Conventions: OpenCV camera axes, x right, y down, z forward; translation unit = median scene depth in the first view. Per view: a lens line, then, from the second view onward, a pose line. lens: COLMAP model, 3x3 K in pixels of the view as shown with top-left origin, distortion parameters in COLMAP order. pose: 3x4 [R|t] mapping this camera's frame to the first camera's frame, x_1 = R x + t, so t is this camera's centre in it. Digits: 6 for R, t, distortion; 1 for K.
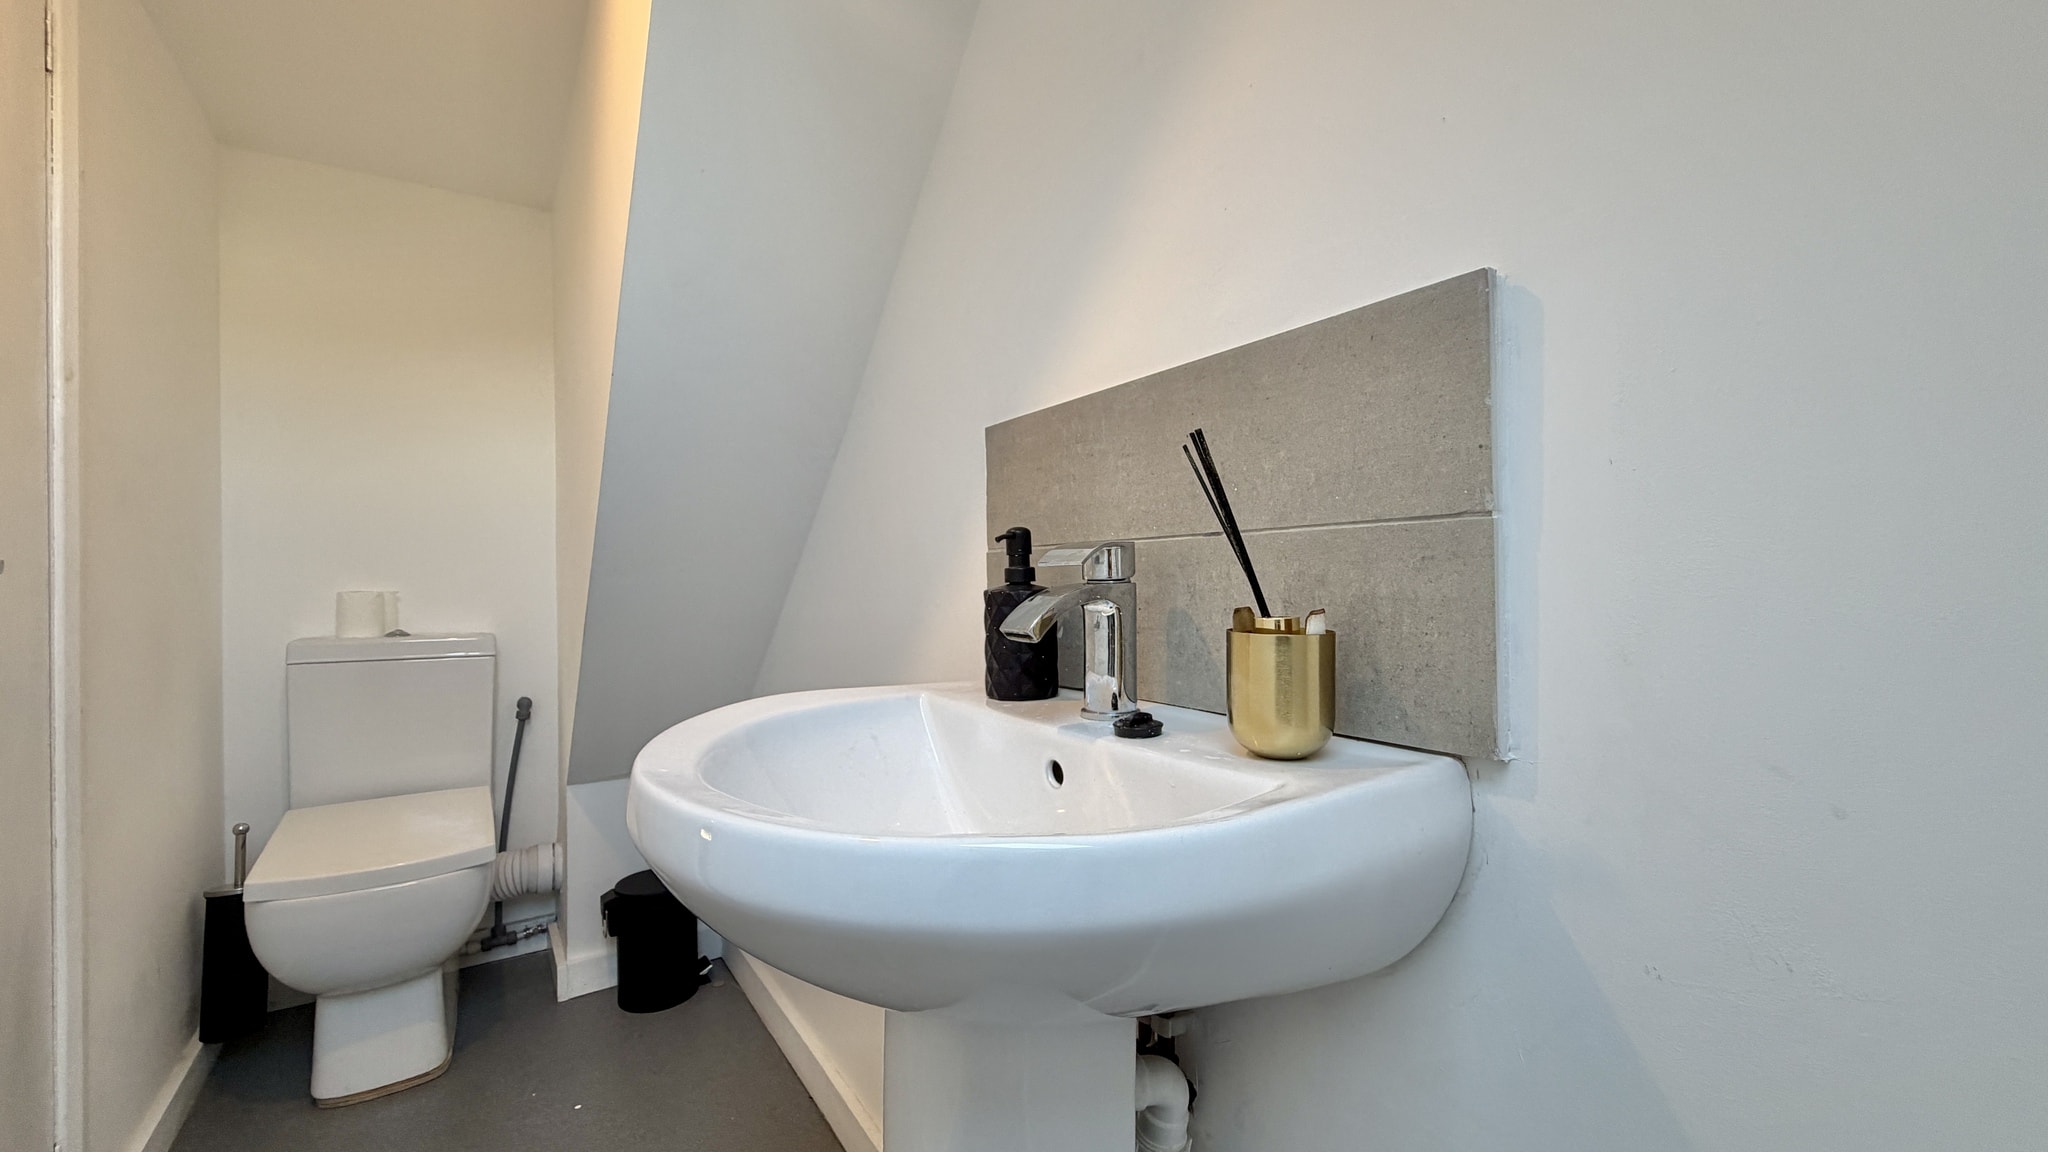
lens RADIAL K [[821.1, 0, 1024.0], [0, 821.1, 576.0], [0, 0, 1]] dist [0.001455, 0.000223]
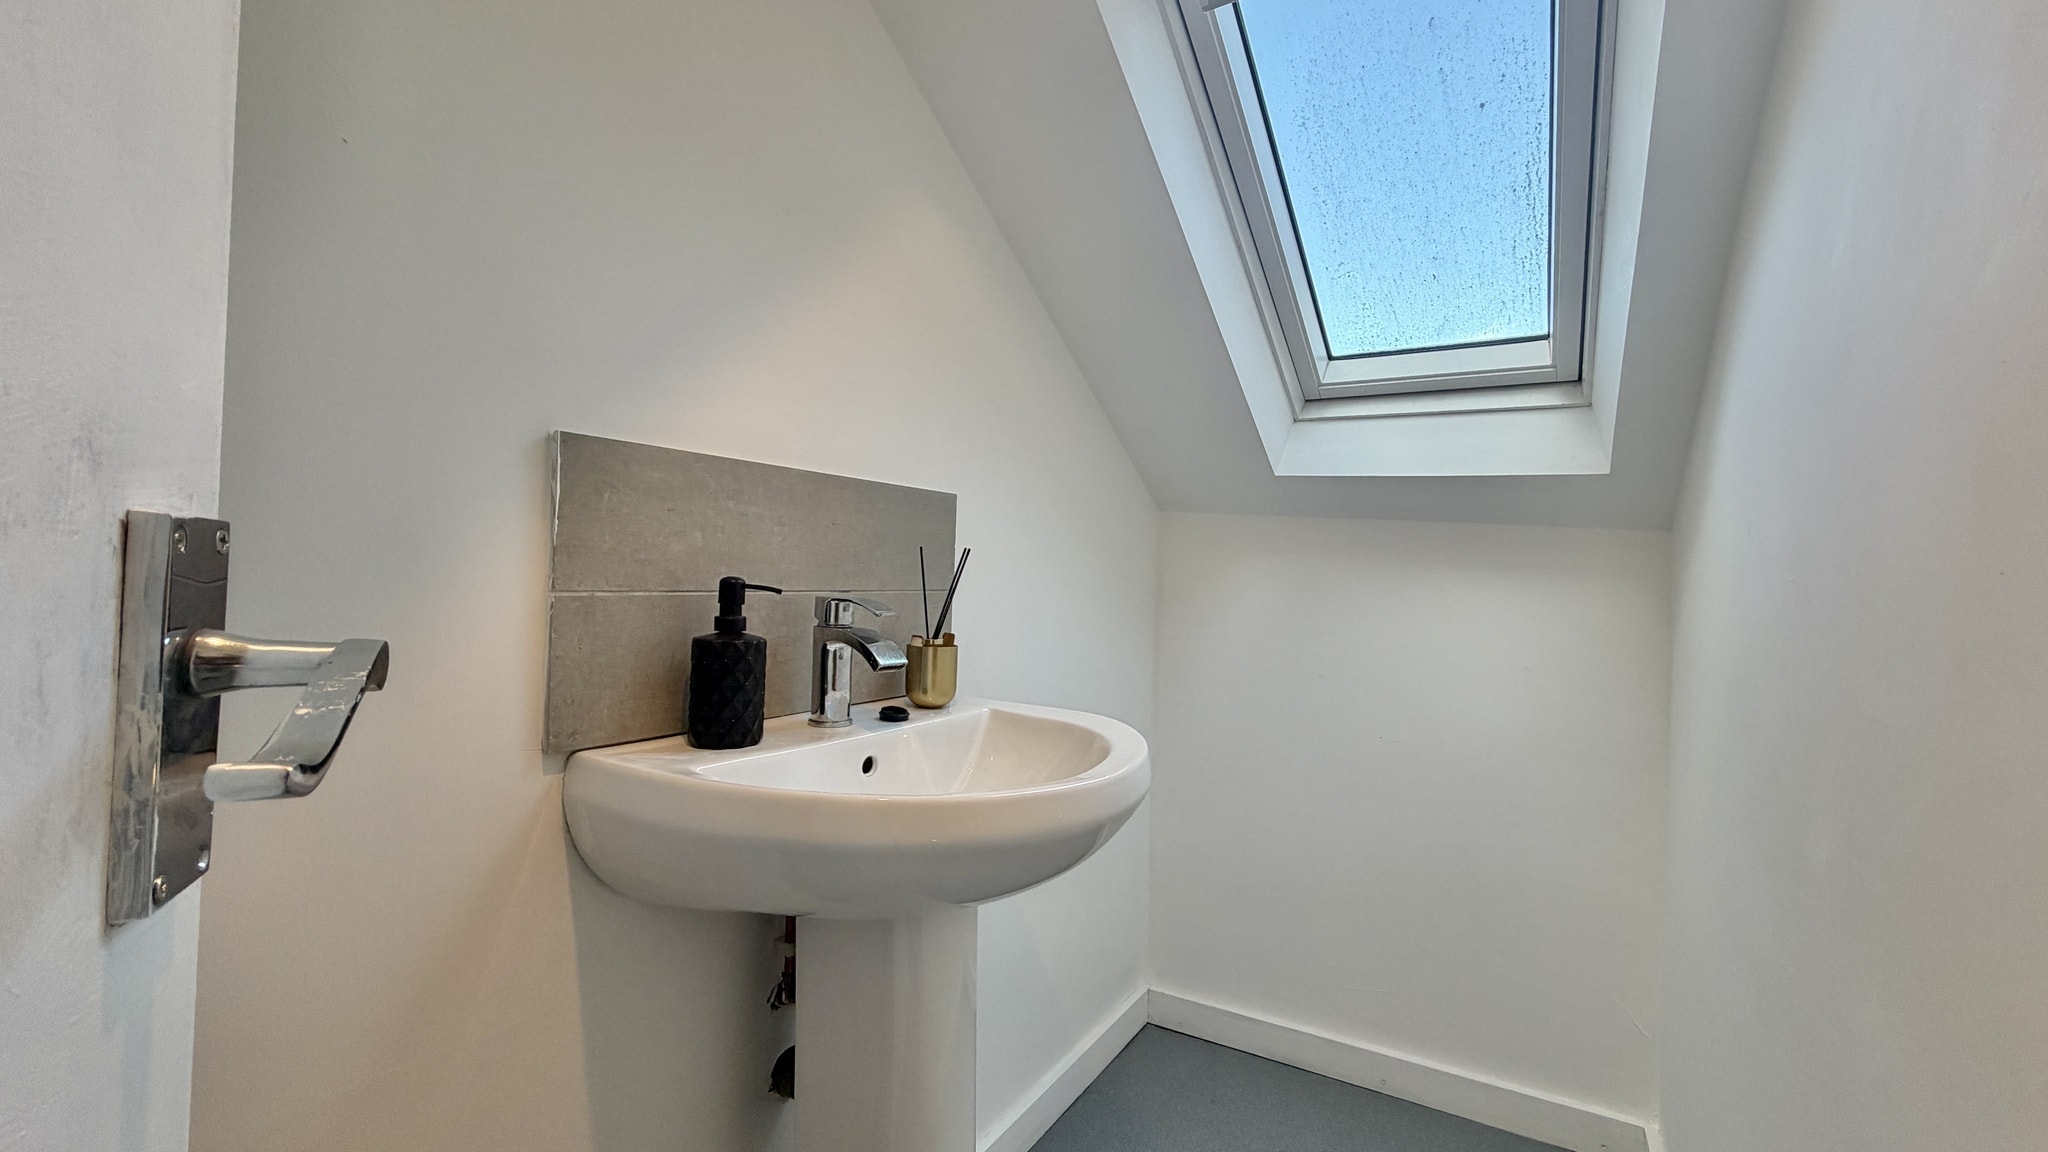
lens RADIAL K [[821.1, 0, 1024.0], [0, 821.1, 576.0], [0, 0, 1]] dist [0.001455, 0.000223]
pose [[-0.397849, 0.008561, 0.917411, -1.073366], [-0.020966, 0.999610, -0.018420, -0.047180], [-0.917211, -0.026563, -0.397515, 1.054952]]
